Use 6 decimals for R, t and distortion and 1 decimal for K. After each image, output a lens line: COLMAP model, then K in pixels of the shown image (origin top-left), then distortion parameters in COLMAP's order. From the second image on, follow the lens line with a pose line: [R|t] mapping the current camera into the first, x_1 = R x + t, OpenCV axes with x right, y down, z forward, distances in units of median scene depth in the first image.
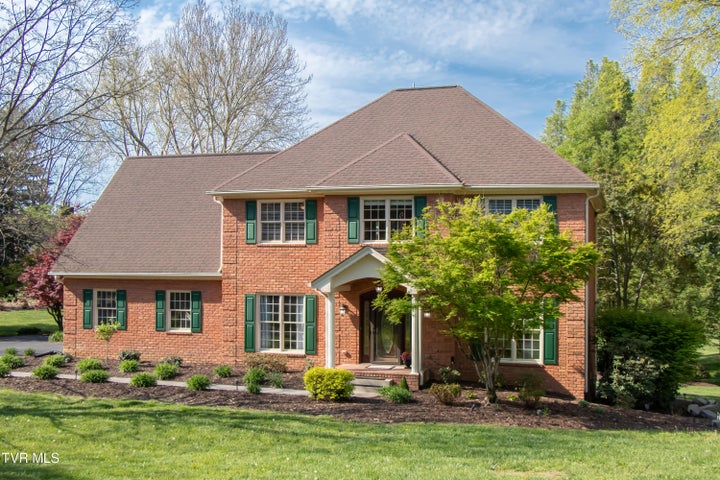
lens RADIAL K [[819.6, 0, 359.8], [0, 819.6, 261.9], [0, 0, 1]] dist [-0.032999, -0.016972]
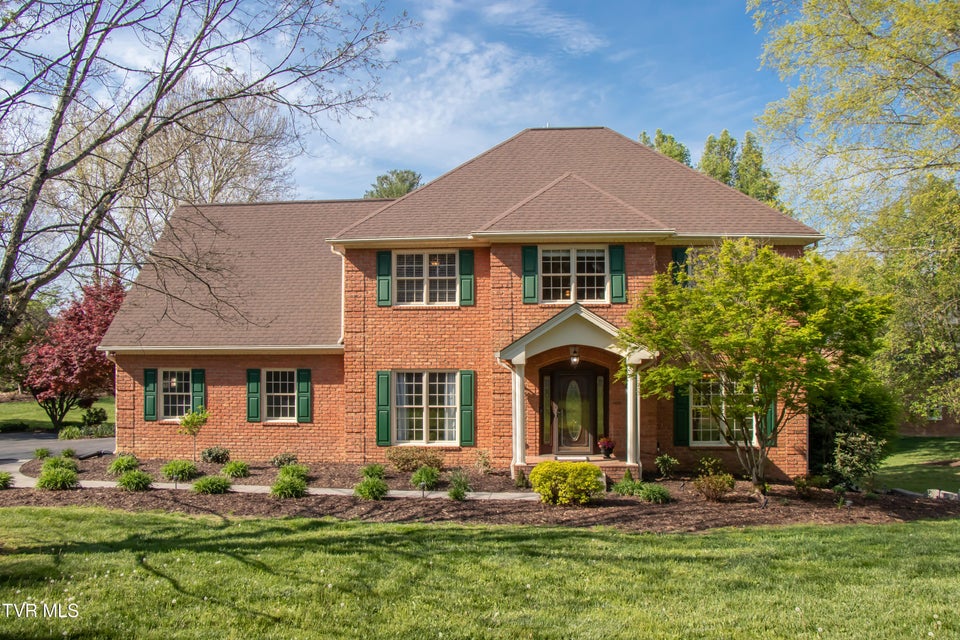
lens RADIAL K [[815.1, 0, 477.8], [0, 815.1, 335.4], [0, 0, 1]] dist [-0.136403, 0.003434]
pose [[0.975689, -0.003589, 0.219130, -0.217479], [0.008548, 0.999728, -0.021688, 0.023181], [-0.218992, 0.023034, 0.975455, 0.229497]]
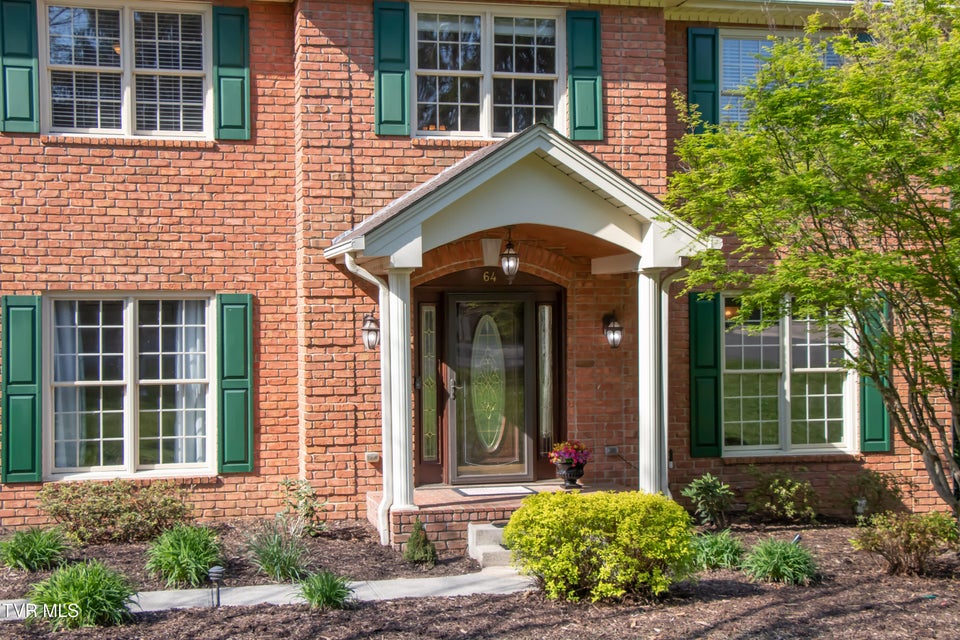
lens RADIAL K [[1416.0, 0, 480.0], [0, 1416.0, 320.0], [0, 0, 1]] dist [-0.021430, 0.869690]
pose [[0.852415, -0.012170, 0.522723, -0.270955], [0.013908, 0.999903, 0.000600, 0.050813], [-0.522680, 0.006758, 0.852502, 0.451102]]
